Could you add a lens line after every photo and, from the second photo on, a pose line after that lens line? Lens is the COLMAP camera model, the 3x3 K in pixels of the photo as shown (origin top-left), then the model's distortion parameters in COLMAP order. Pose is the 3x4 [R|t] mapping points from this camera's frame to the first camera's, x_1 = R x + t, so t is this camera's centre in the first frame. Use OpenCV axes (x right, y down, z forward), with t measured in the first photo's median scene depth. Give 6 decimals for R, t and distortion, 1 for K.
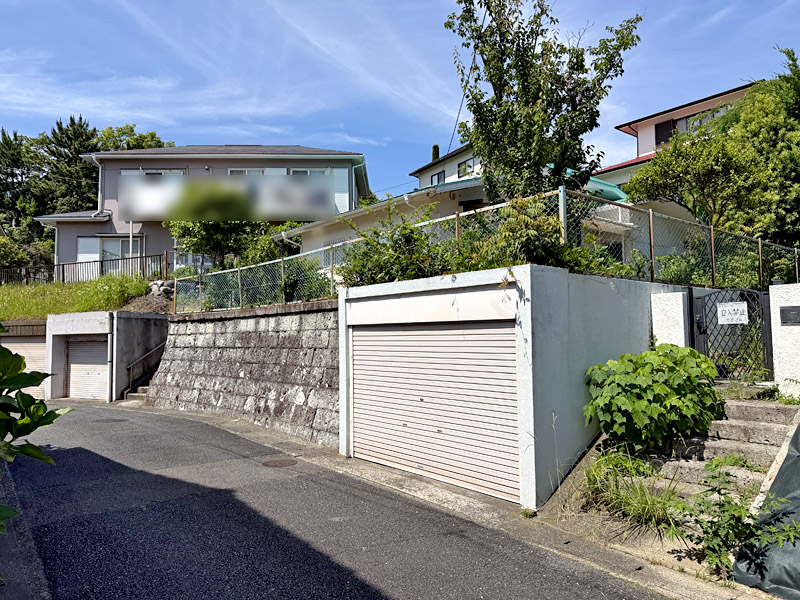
lens RADIAL K [[553.0, 0, 400.9], [0, 553.0, 298.2], [0, 0, 1]] dist [0.004632, 0.000009]
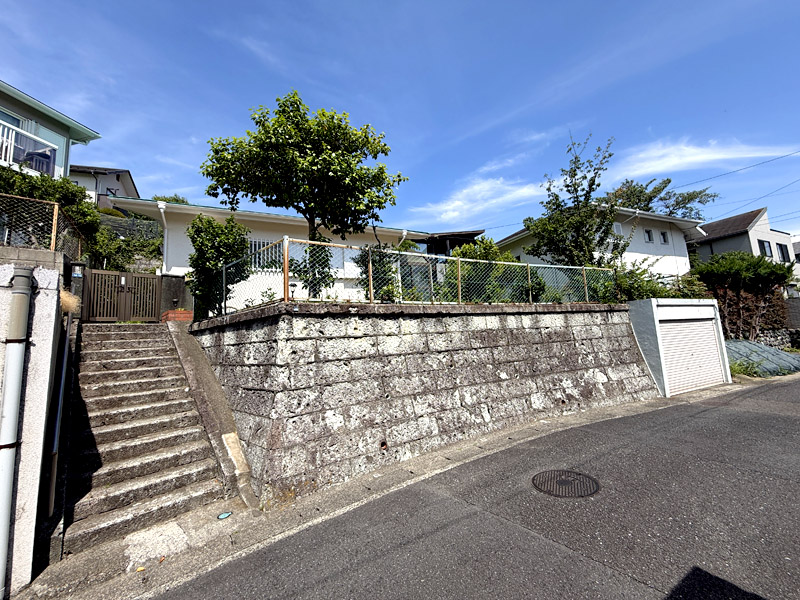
lens RADIAL K [[318.1, 0, 400.4], [0, 318.1, 302.1], [0, 0, 1]] dist [0.002545, -0.000210]
pose [[0.256217, 0.118271, 0.959356, -0.948579], [-0.011581, 0.992791, -0.119300, 0.091337], [-0.966550, 0.019456, 0.255739, 1.148672]]
